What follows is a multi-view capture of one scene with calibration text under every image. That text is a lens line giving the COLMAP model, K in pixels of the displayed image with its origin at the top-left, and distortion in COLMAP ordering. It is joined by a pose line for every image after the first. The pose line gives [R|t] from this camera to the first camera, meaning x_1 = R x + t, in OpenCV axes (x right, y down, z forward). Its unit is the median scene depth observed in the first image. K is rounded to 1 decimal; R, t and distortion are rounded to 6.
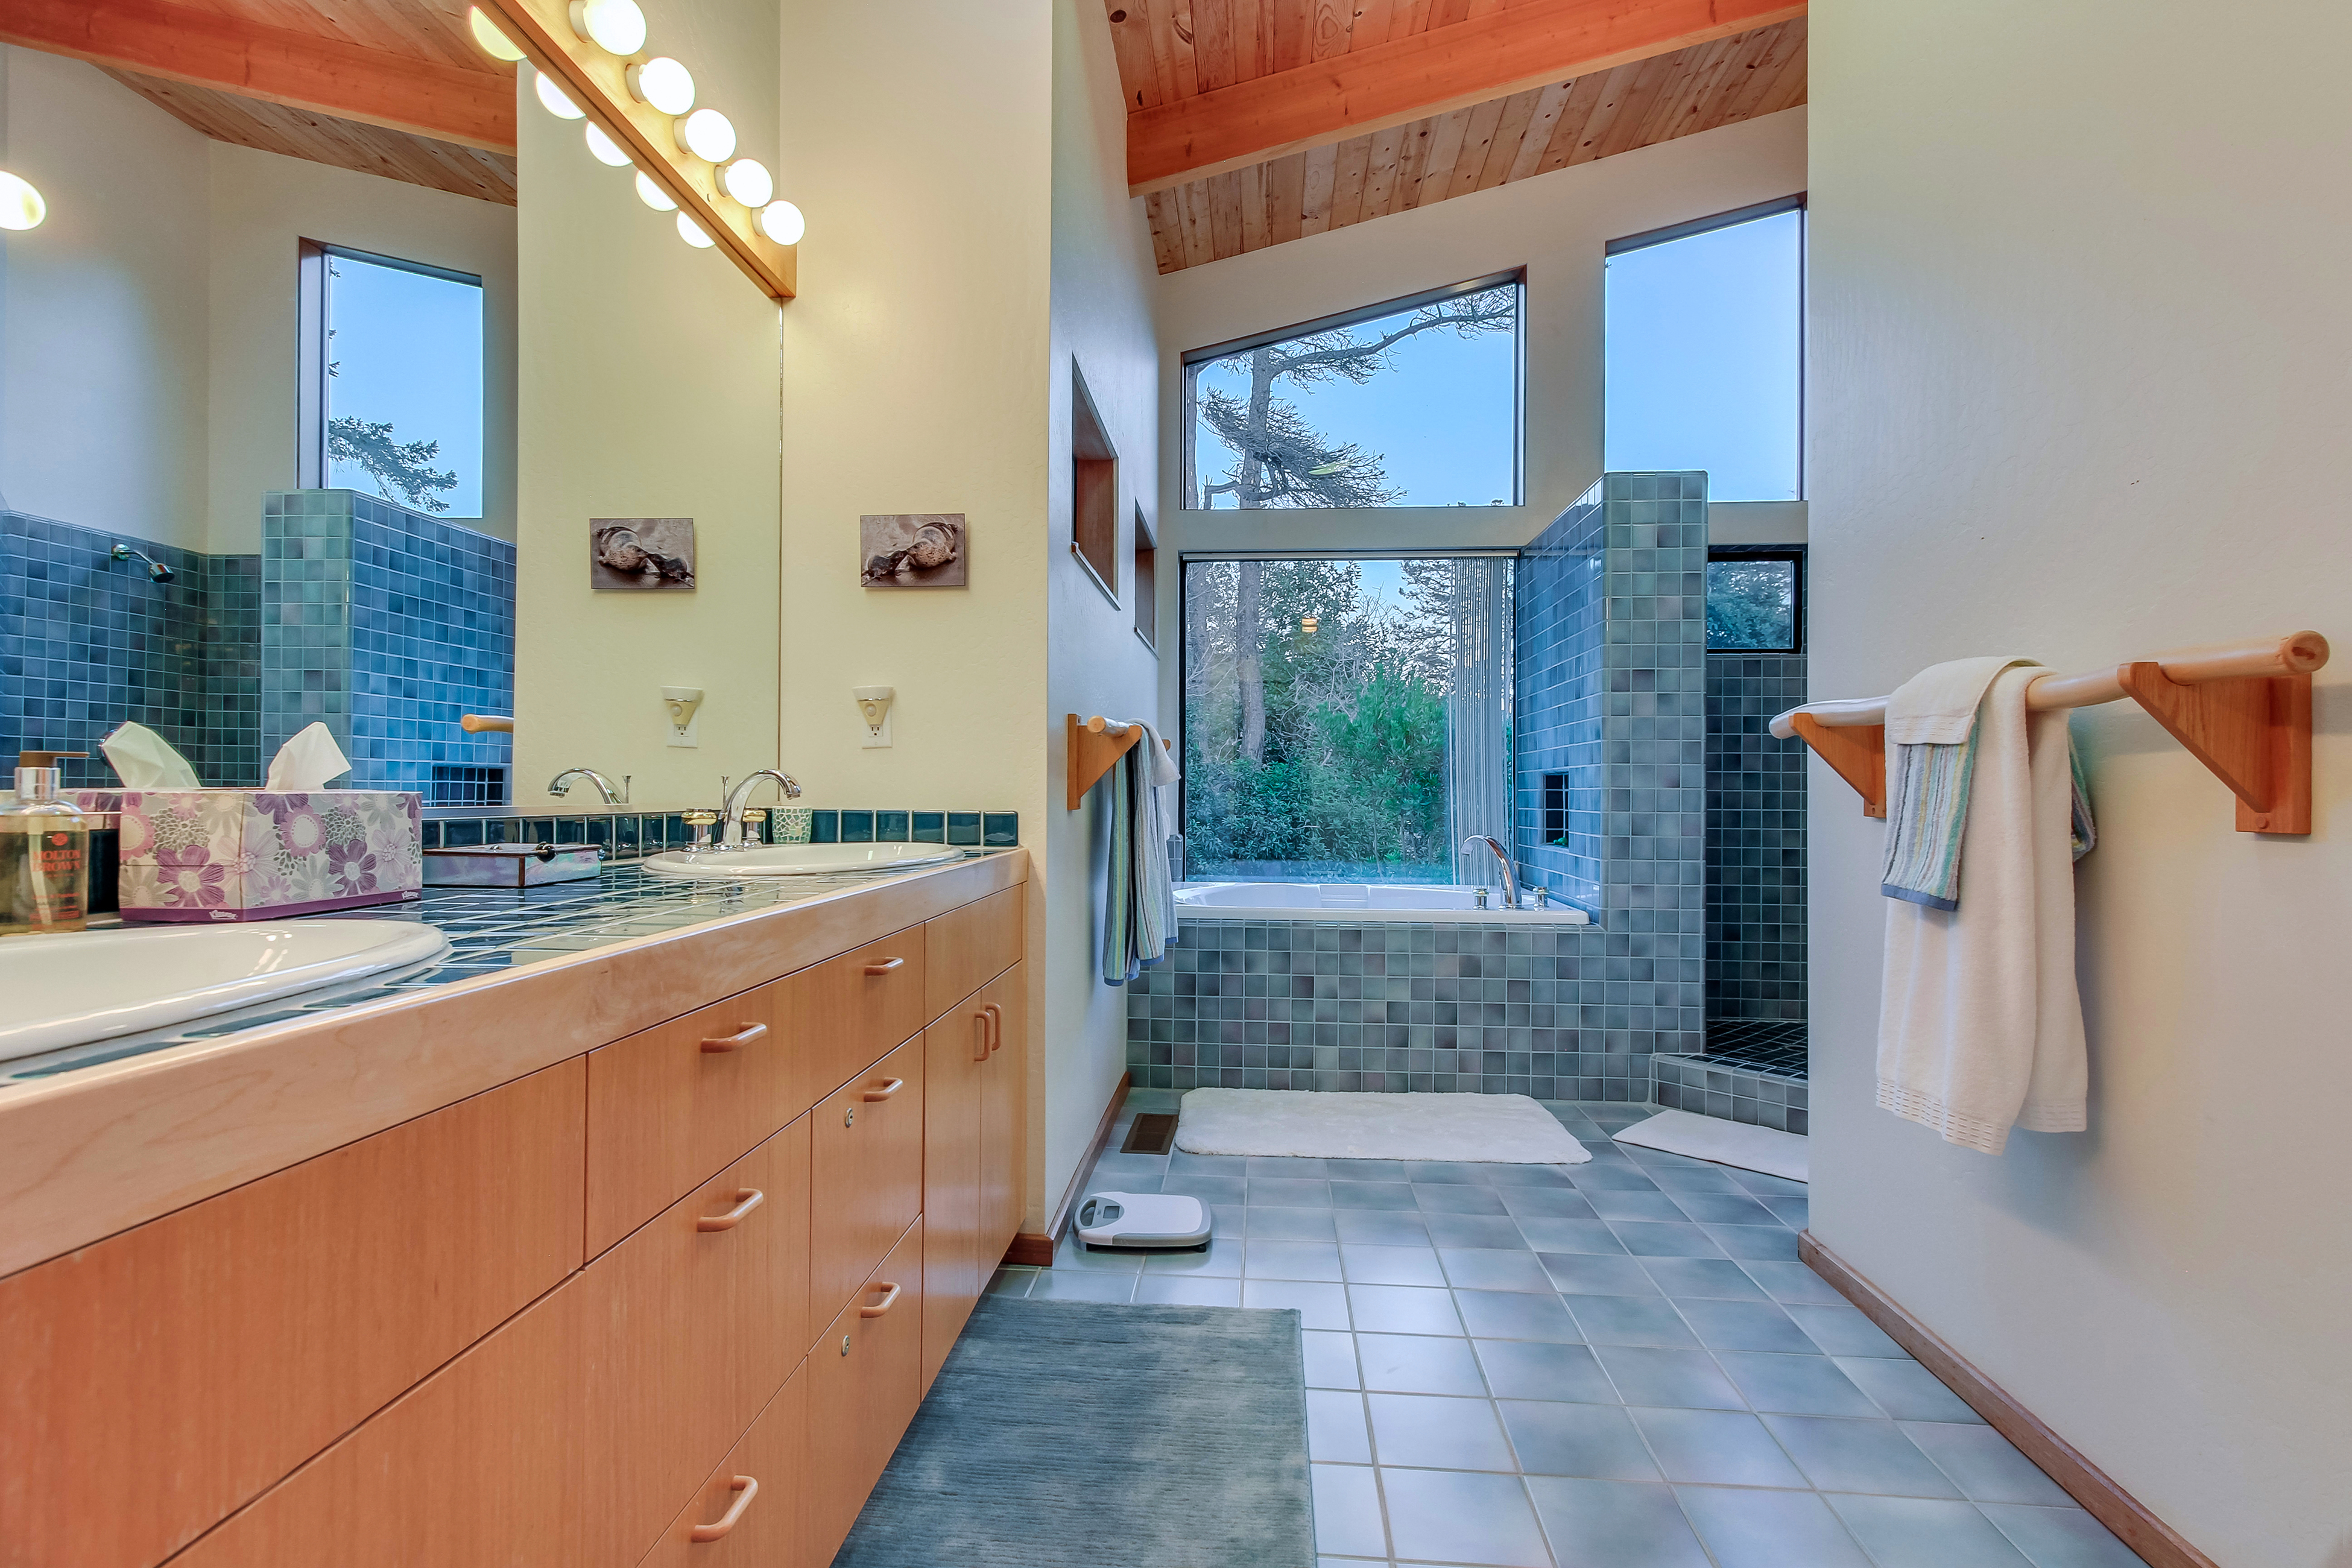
lens RADIAL K [[1141.9, 0, 1169.8], [0, 1141.9, 789.8], [0, 0, 1]] dist [0.002186, 0.000352]
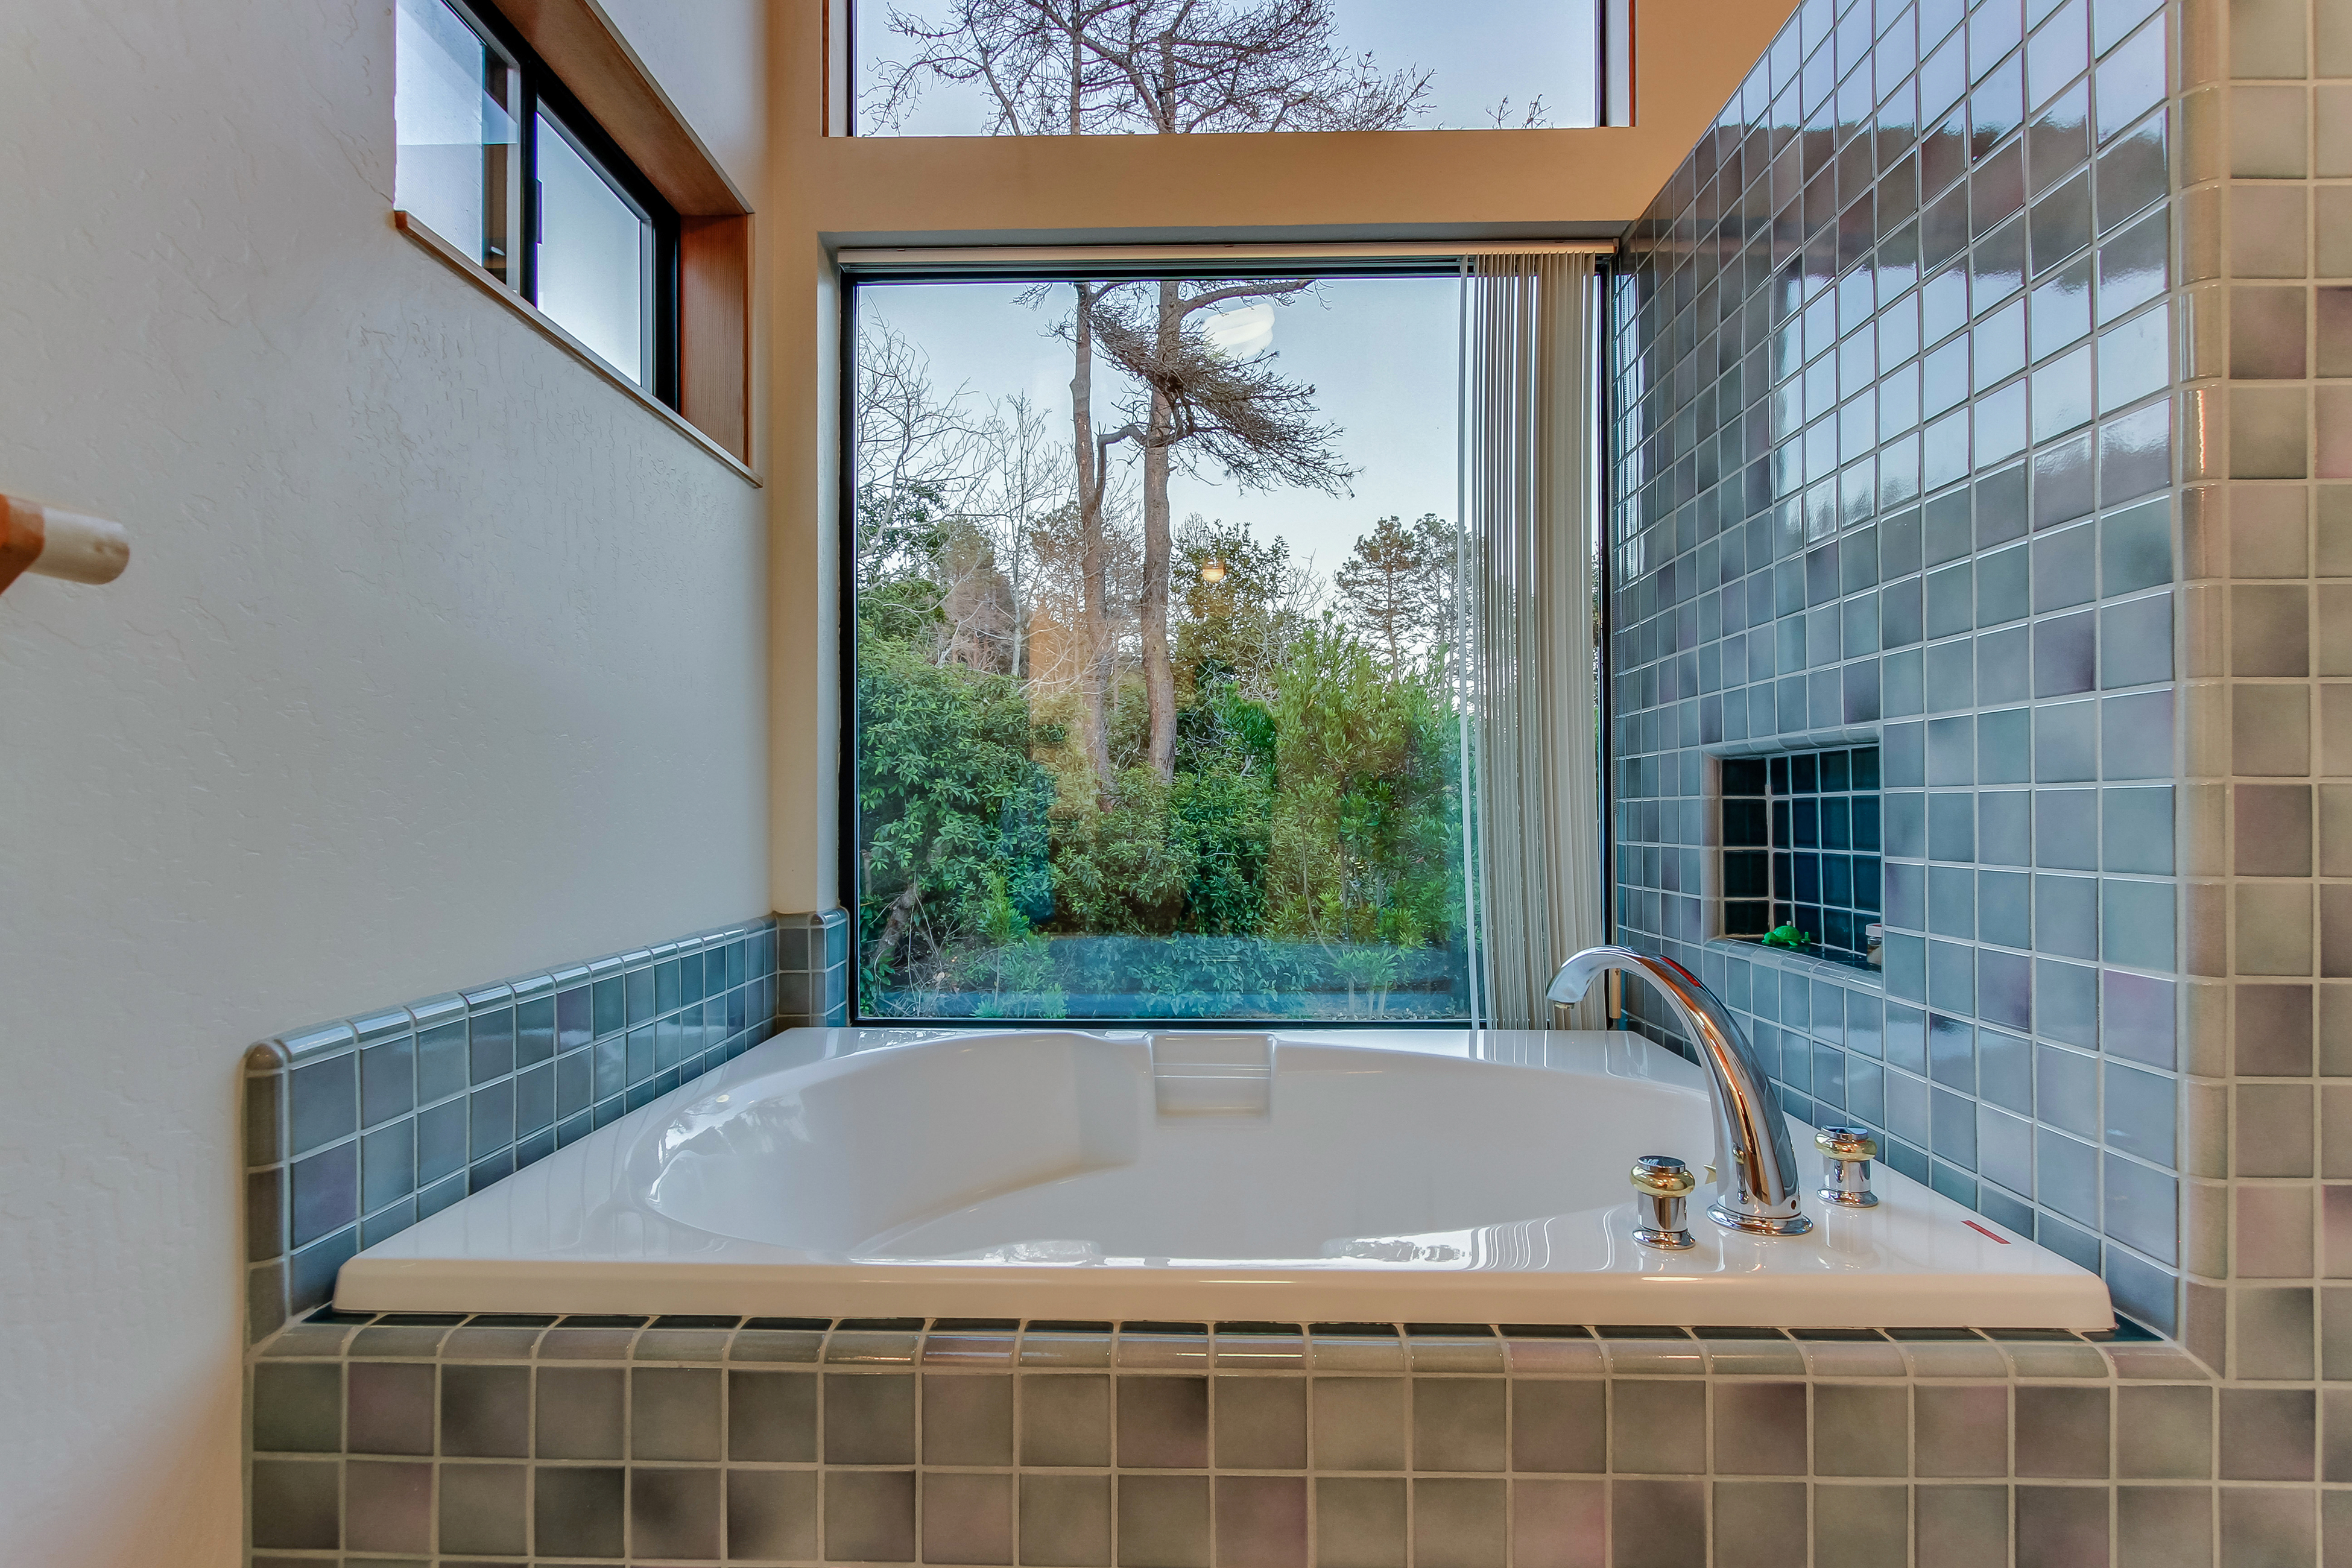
lens RADIAL K [[1190.4, 0, 1181.9], [0, 1190.4, 791.0], [0, 0, 1]] dist [-0.007307, -0.000108]
pose [[0.997451, -0.003629, 0.071267, 0.109856], [0.004656, 0.999888, -0.014250, 0.002636], [-0.071207, 0.014546, 0.997355, 0.568527]]
